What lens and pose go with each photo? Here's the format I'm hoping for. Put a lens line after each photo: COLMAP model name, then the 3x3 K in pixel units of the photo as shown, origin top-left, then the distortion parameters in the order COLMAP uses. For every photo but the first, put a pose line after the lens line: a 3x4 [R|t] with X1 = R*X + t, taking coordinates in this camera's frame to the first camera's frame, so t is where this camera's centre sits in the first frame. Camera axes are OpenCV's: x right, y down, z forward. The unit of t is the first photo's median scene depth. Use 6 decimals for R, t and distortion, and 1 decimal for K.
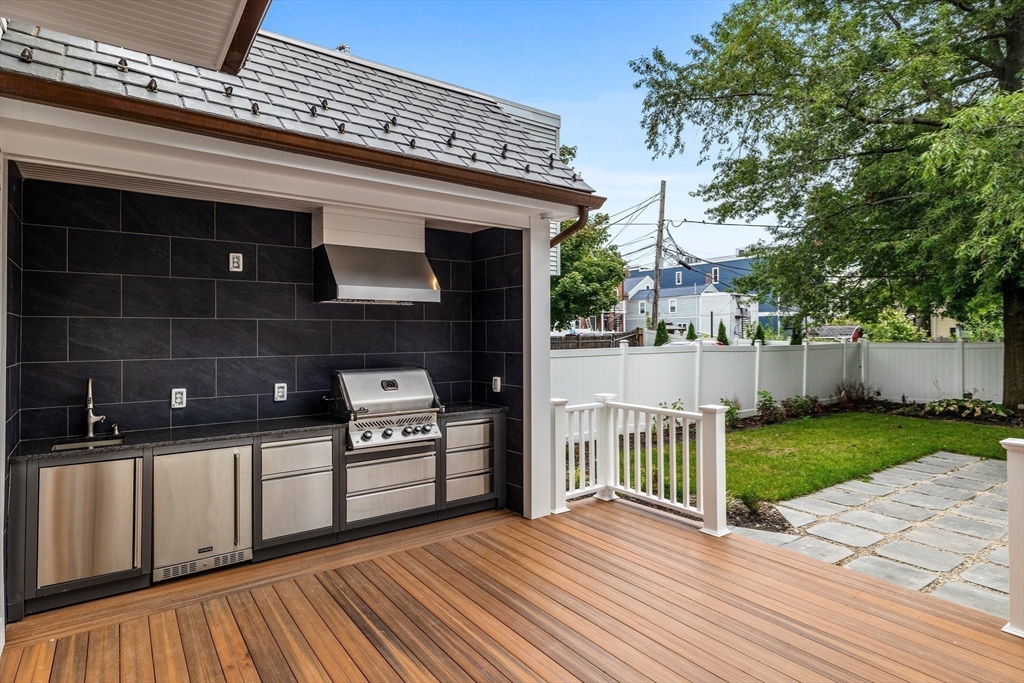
lens RADIAL K [[555.4, 0, 511.6], [0, 555.4, 335.6], [0, 0, 1]] dist [-0.003379, -0.001166]
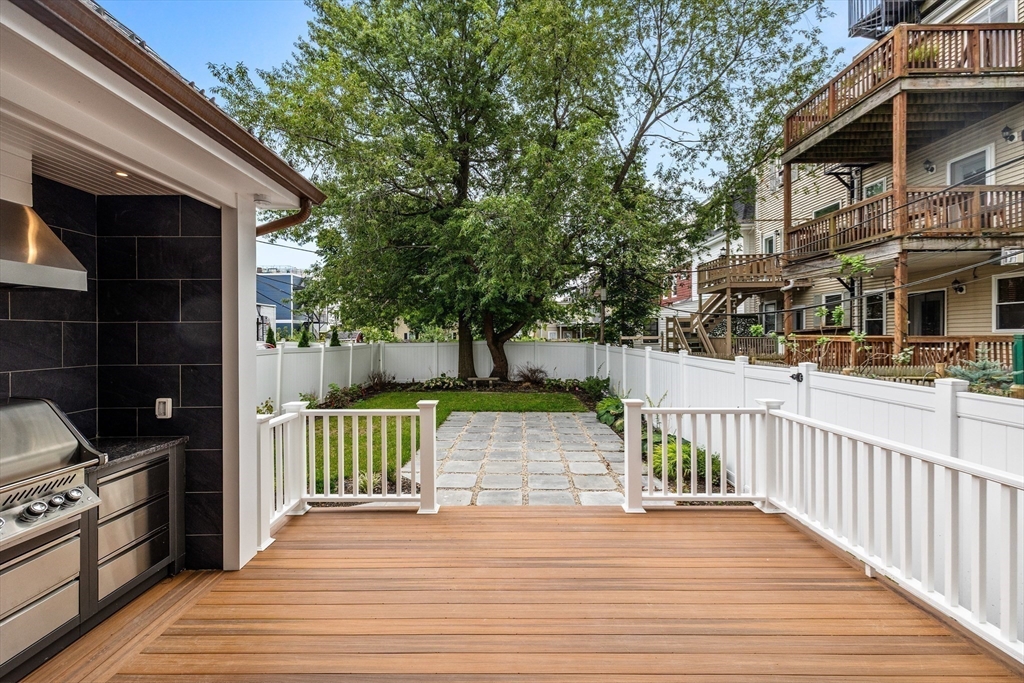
lens RADIAL K [[425.6, 0, 508.4], [0, 425.6, 339.2], [0, 0, 1]] dist [-0.001199, 0.000654]
pose [[0.587740, -0.006557, 0.809023, -0.222296], [0.005167, 0.999977, 0.004351, -0.004583], [-0.809033, 0.001623, 0.587761, 0.304782]]
